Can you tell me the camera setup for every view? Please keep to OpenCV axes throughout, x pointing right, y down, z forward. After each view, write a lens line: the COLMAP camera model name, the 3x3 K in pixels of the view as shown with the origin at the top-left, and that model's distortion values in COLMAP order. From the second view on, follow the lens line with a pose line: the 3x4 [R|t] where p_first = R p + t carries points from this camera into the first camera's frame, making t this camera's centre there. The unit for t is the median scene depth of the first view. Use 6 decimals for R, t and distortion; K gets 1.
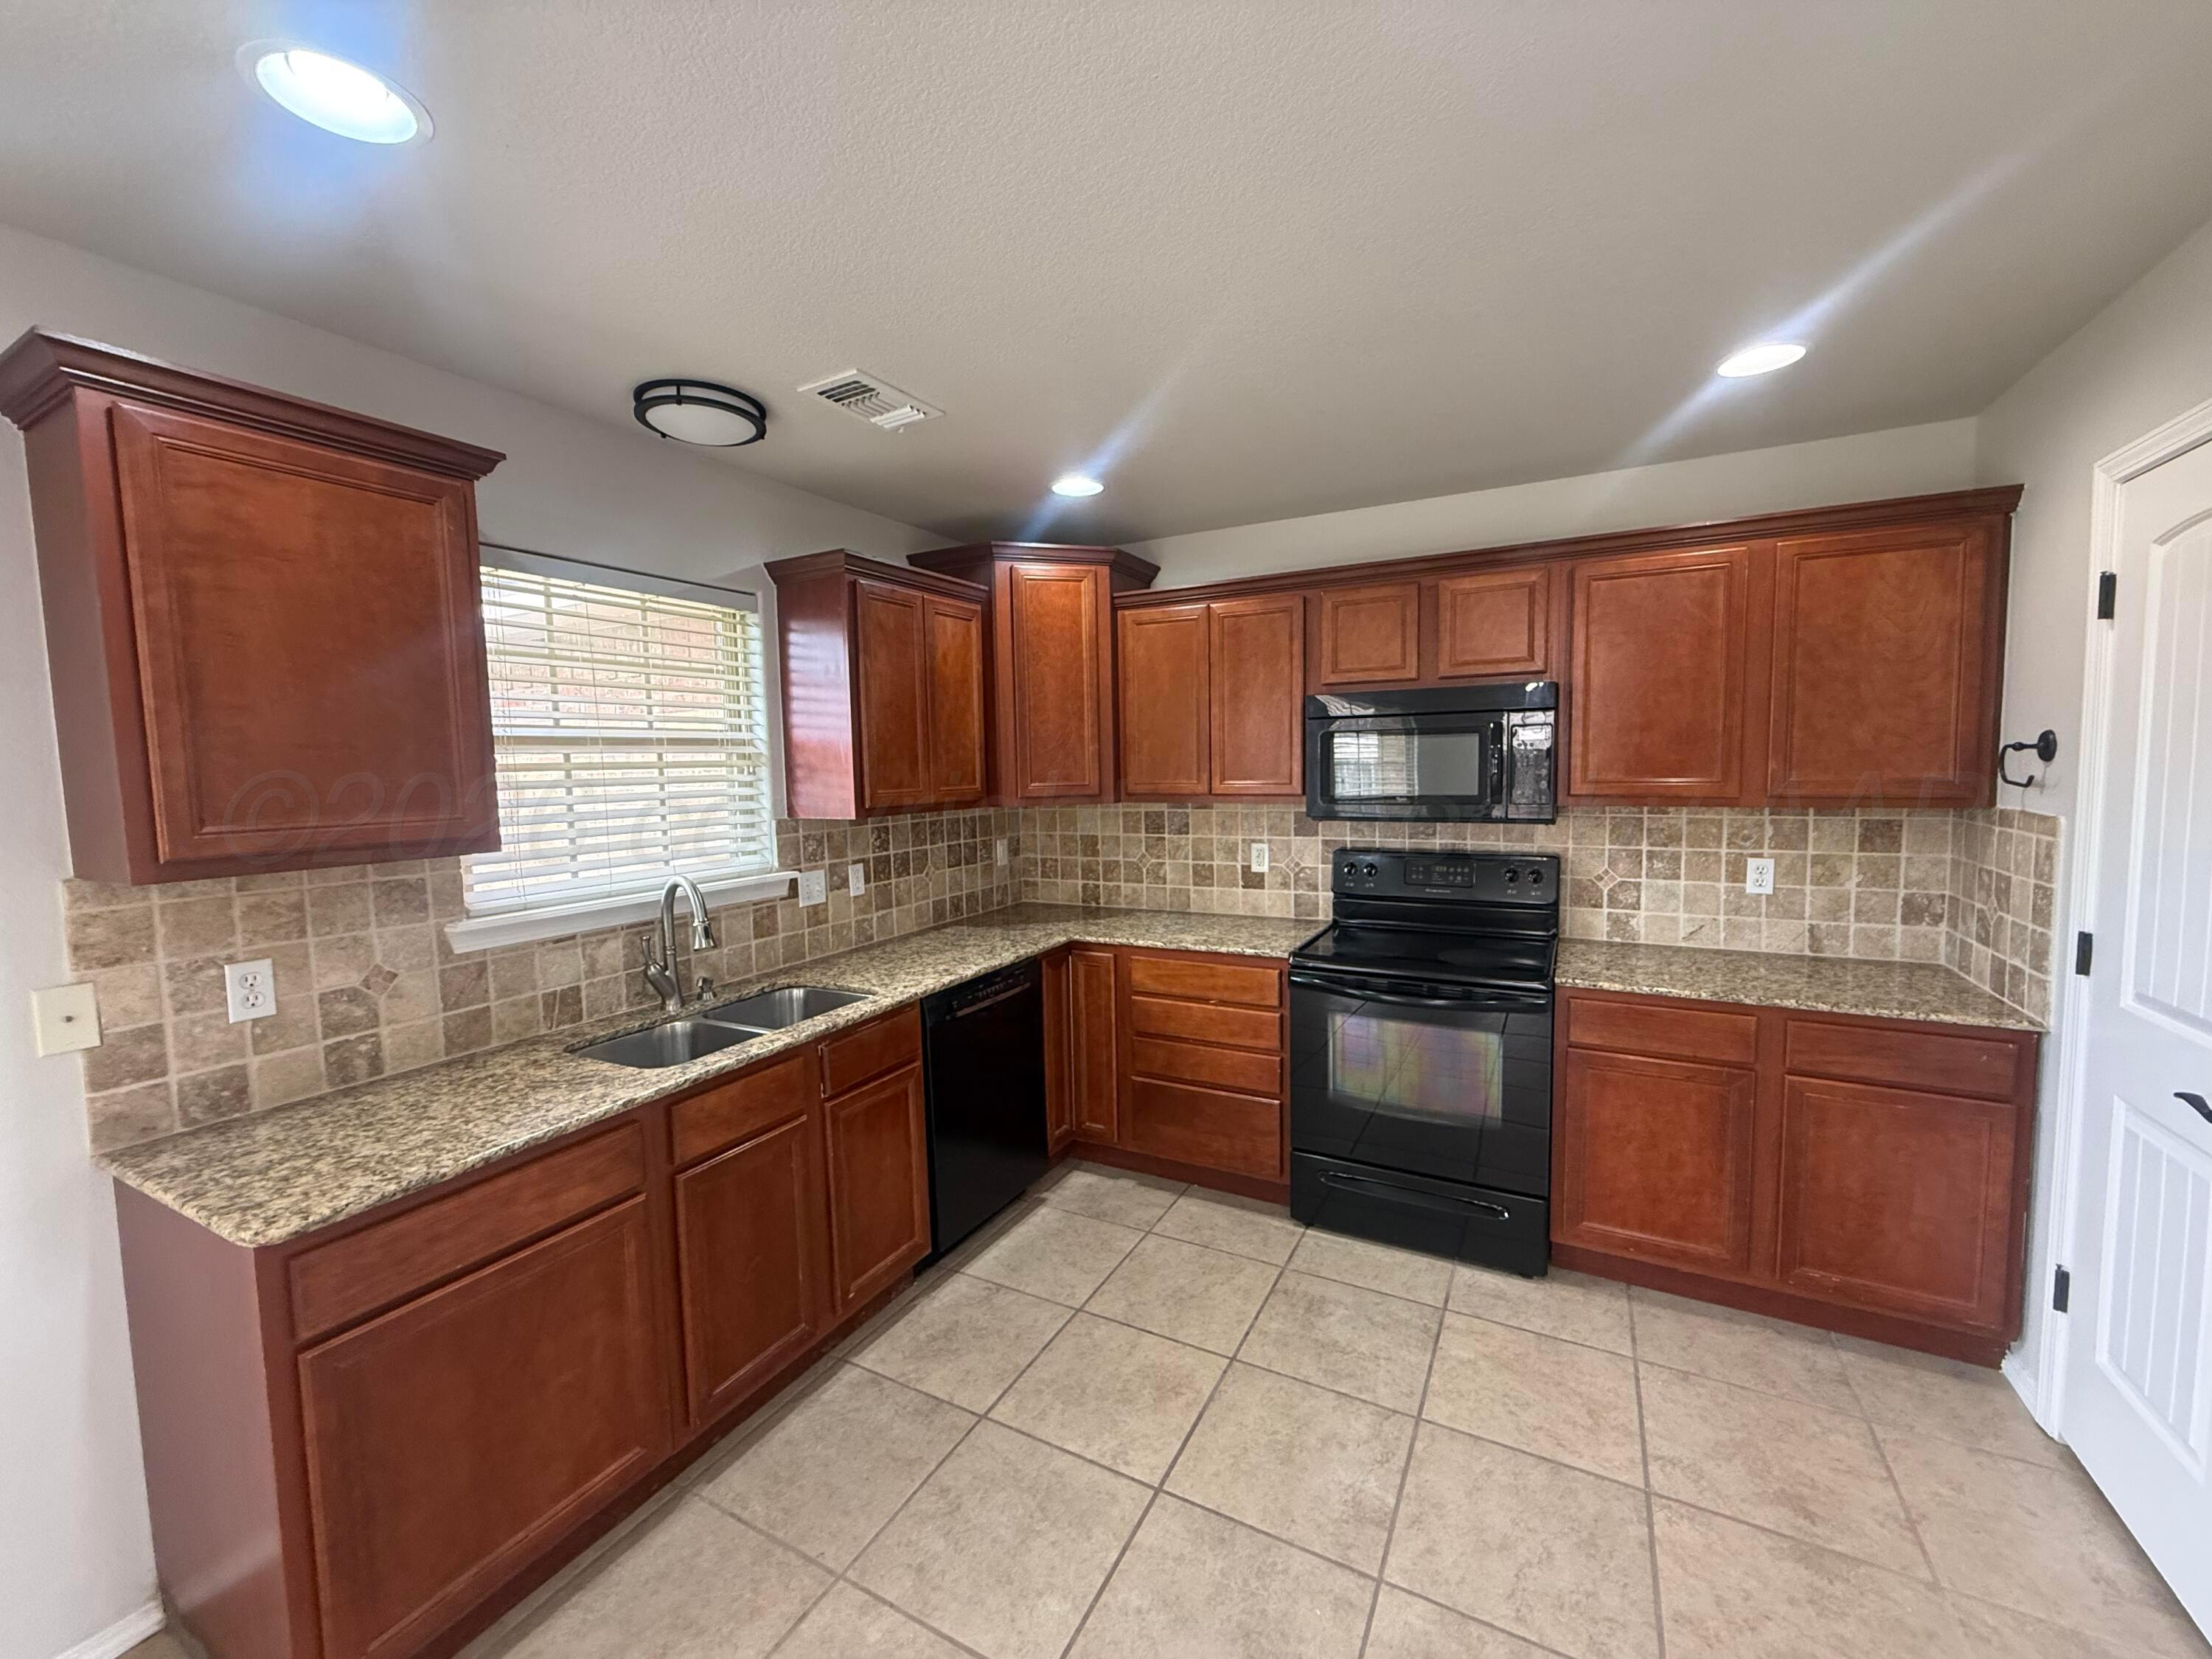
lens RADIAL K [[879.5, 0, 1106.8], [0, 879.5, 831.1], [0, 0, 1]] dist [-0.002894, 0.001081]
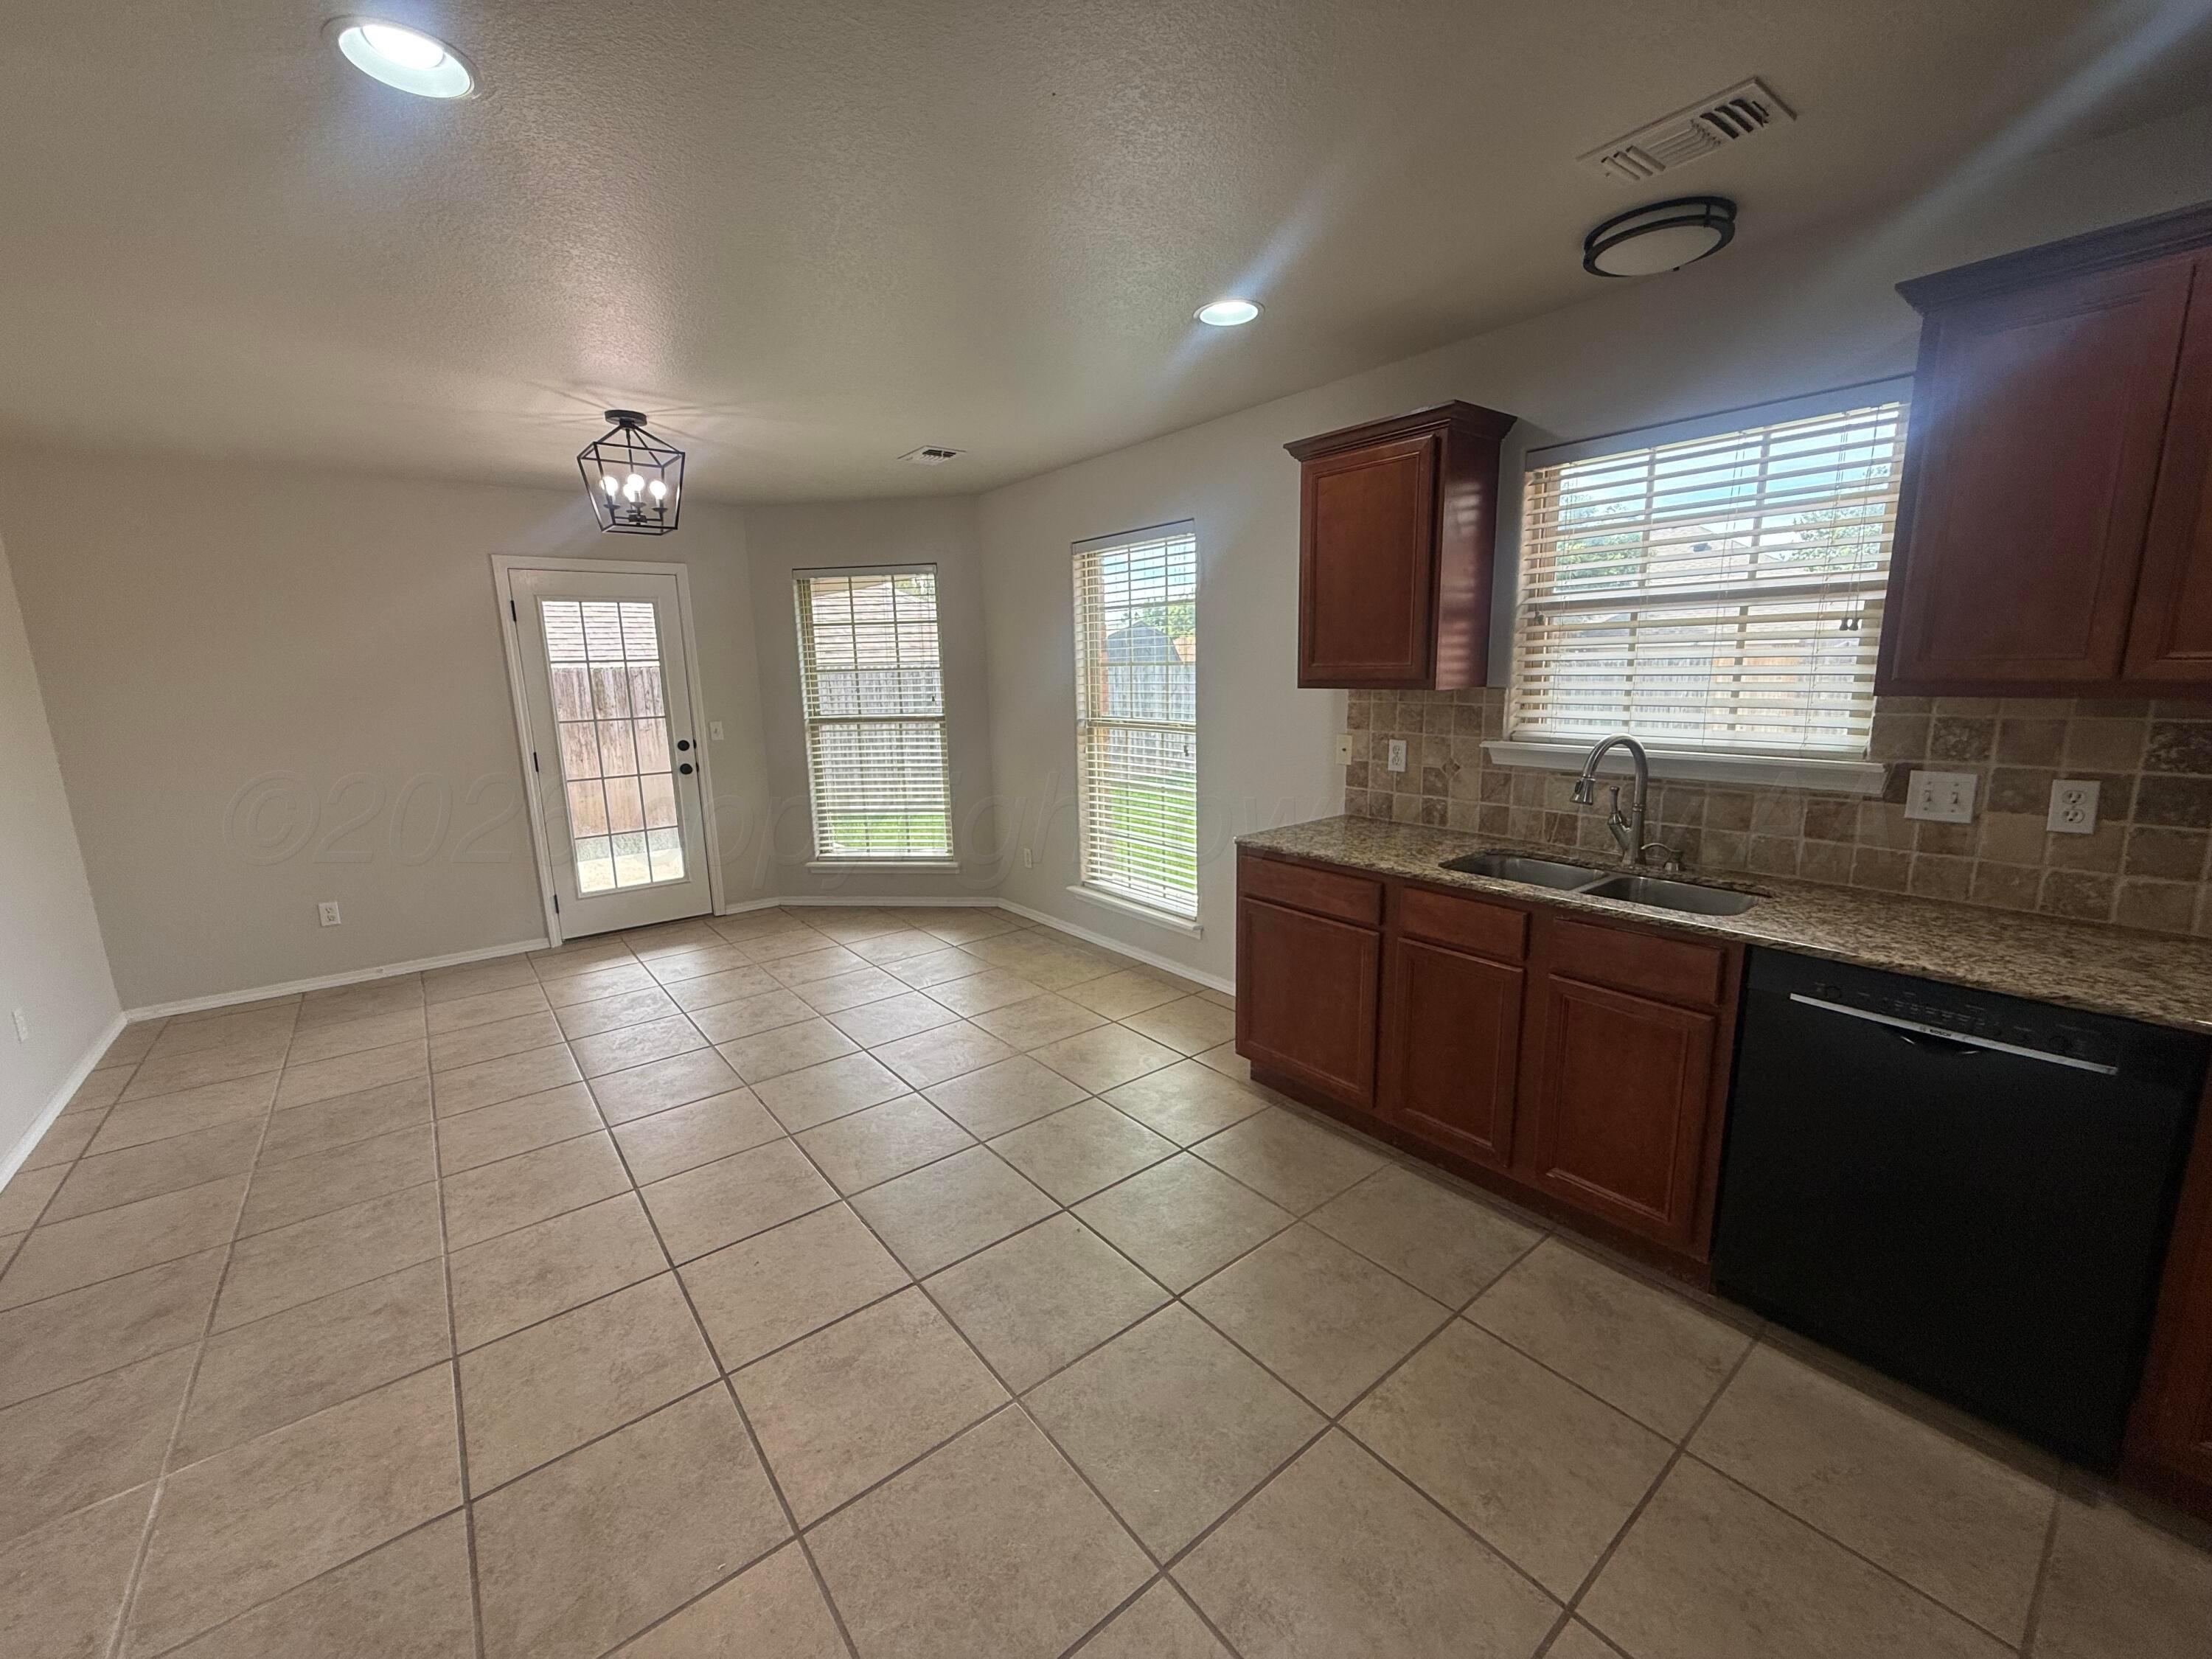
lens RADIAL K [[879.5, 0, 1101.0], [0, 879.5, 832.8], [0, 0, 1]] dist [-0.002894, 0.001081]
pose [[-0.400940, 0.210303, -0.891639, 0.583631], [-0.036806, 0.968810, 0.245056, -0.055564], [0.915364, 0.131071, -0.380695, 0.708799]]
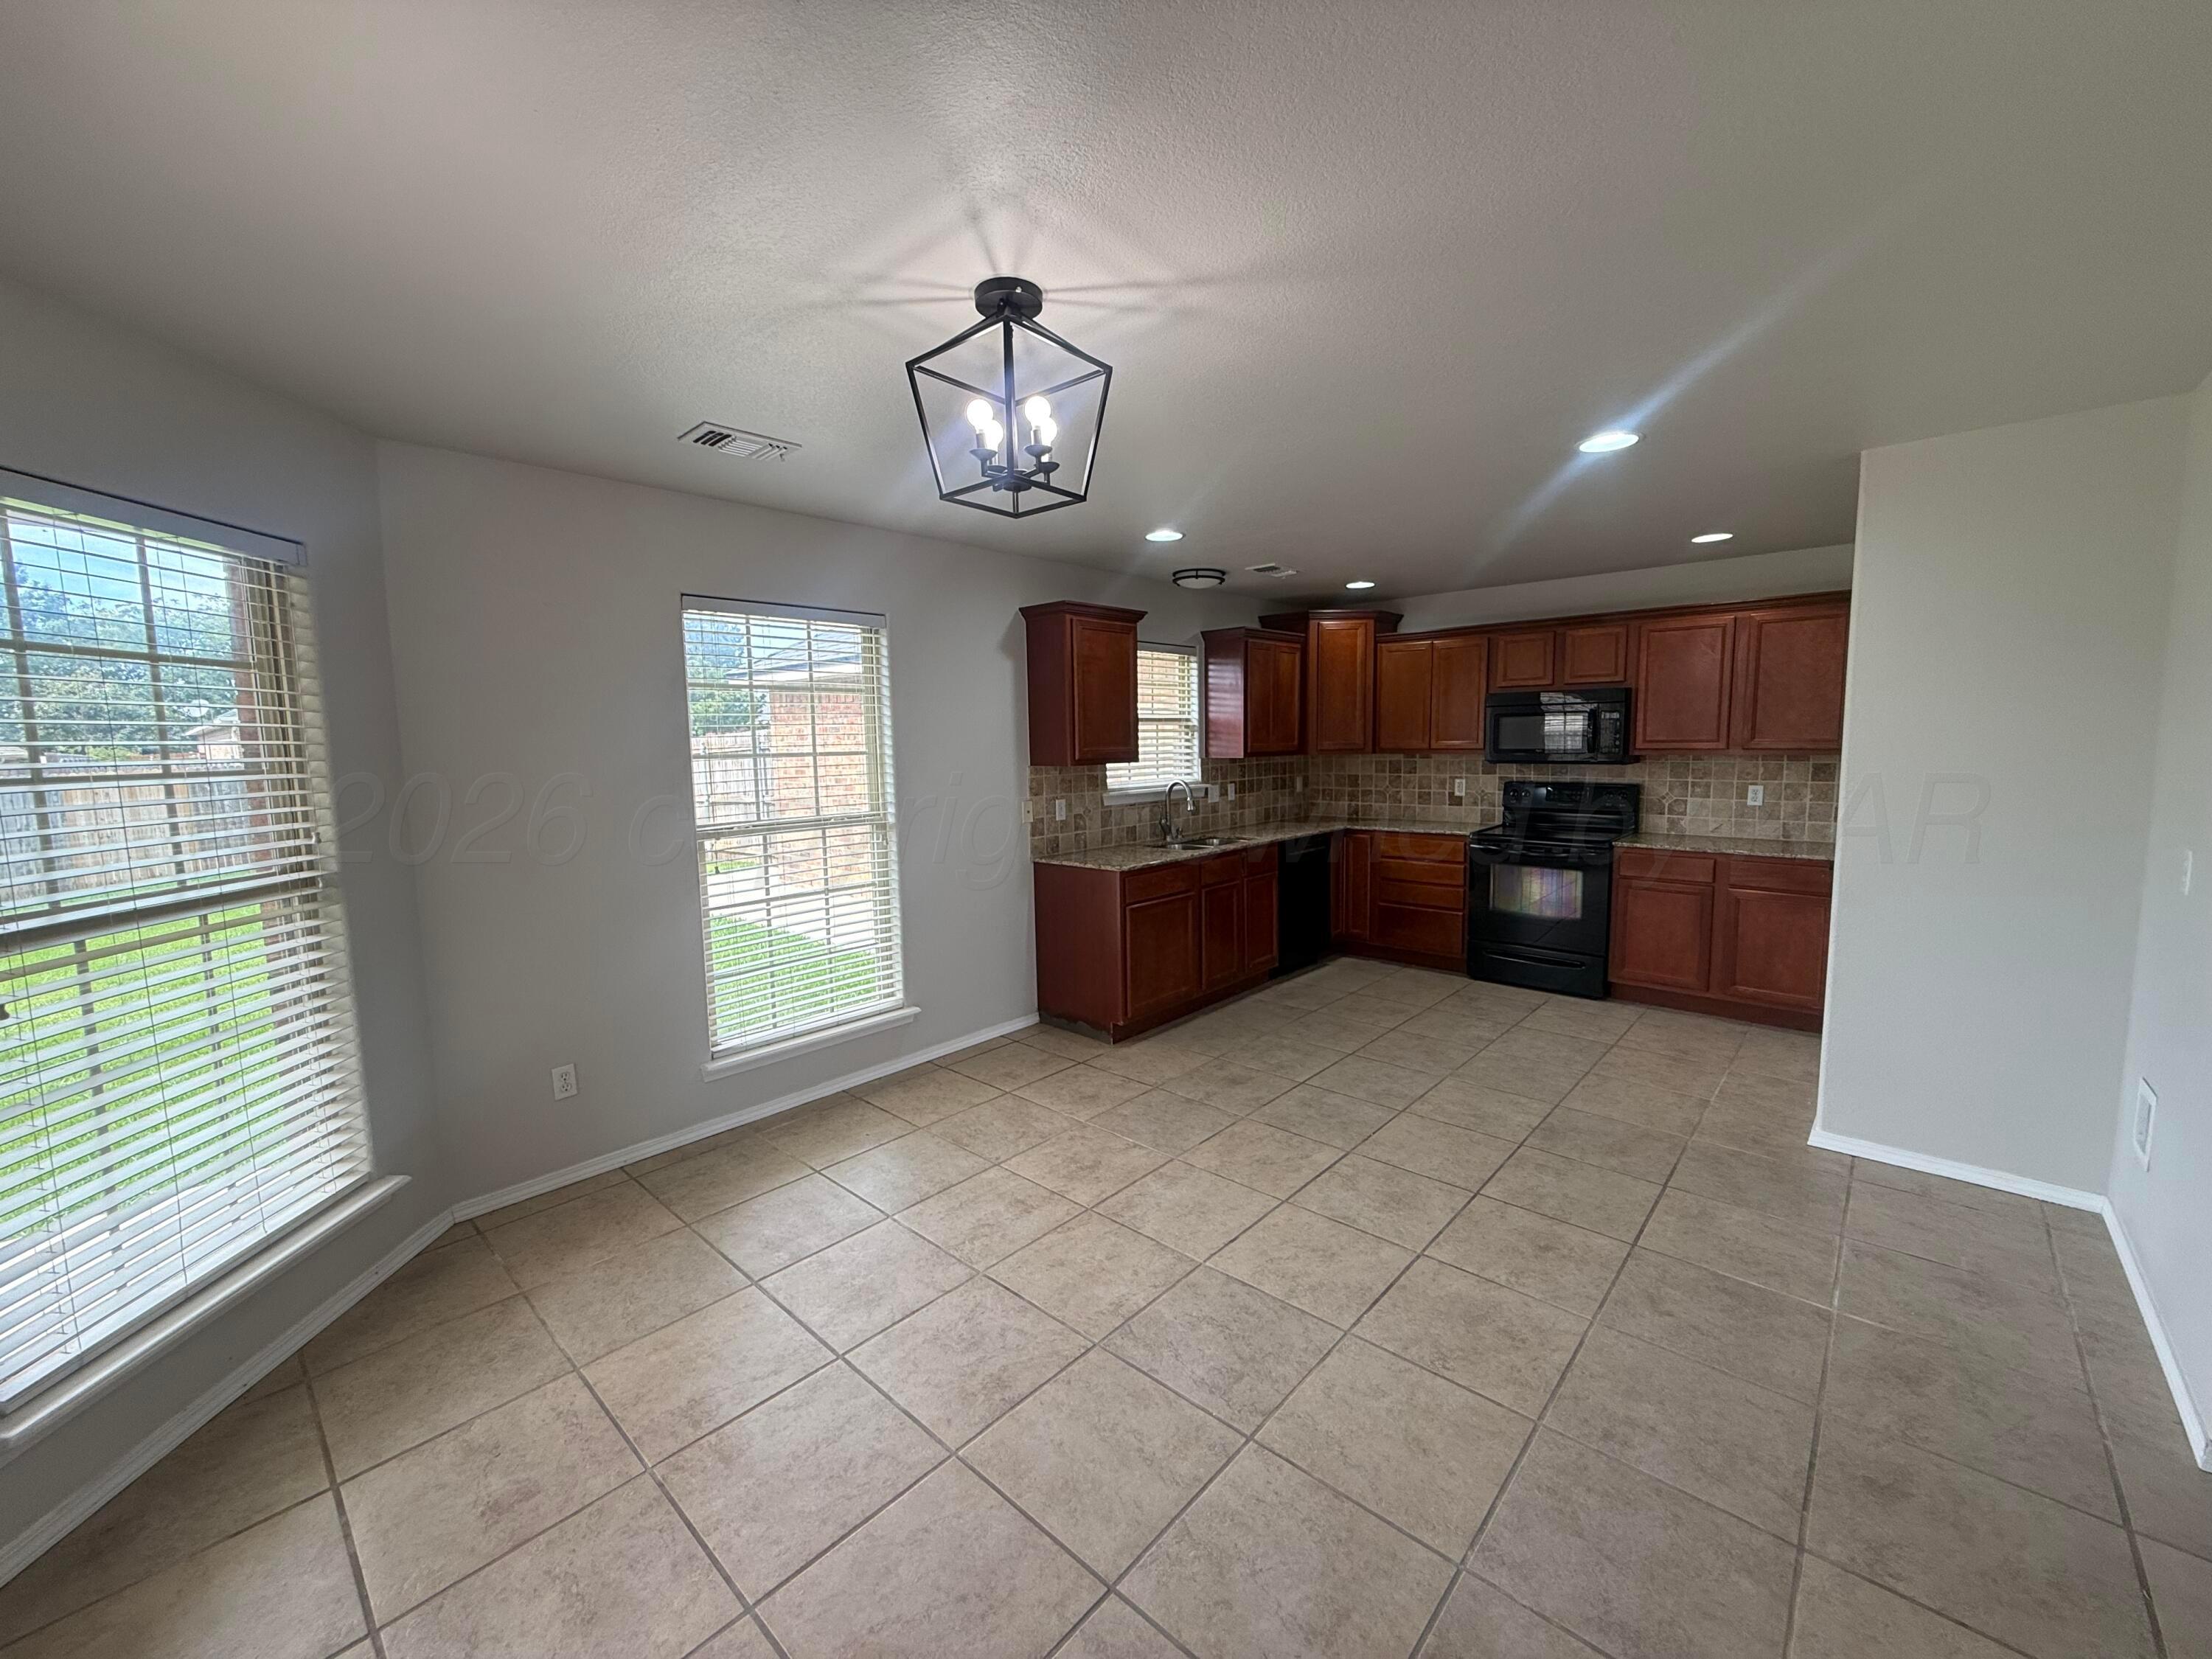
lens RADIAL K [[879.5, 0, 1104.4], [0, 879.5, 826.8], [0, 0, 1]] dist [-0.002894, 0.001081]
pose [[0.968456, 0.029714, -0.247407, -0.087286], [-0.022988, 0.999285, 0.030031, 0.090953], [0.248123, -0.023397, 0.968446, -1.040193]]
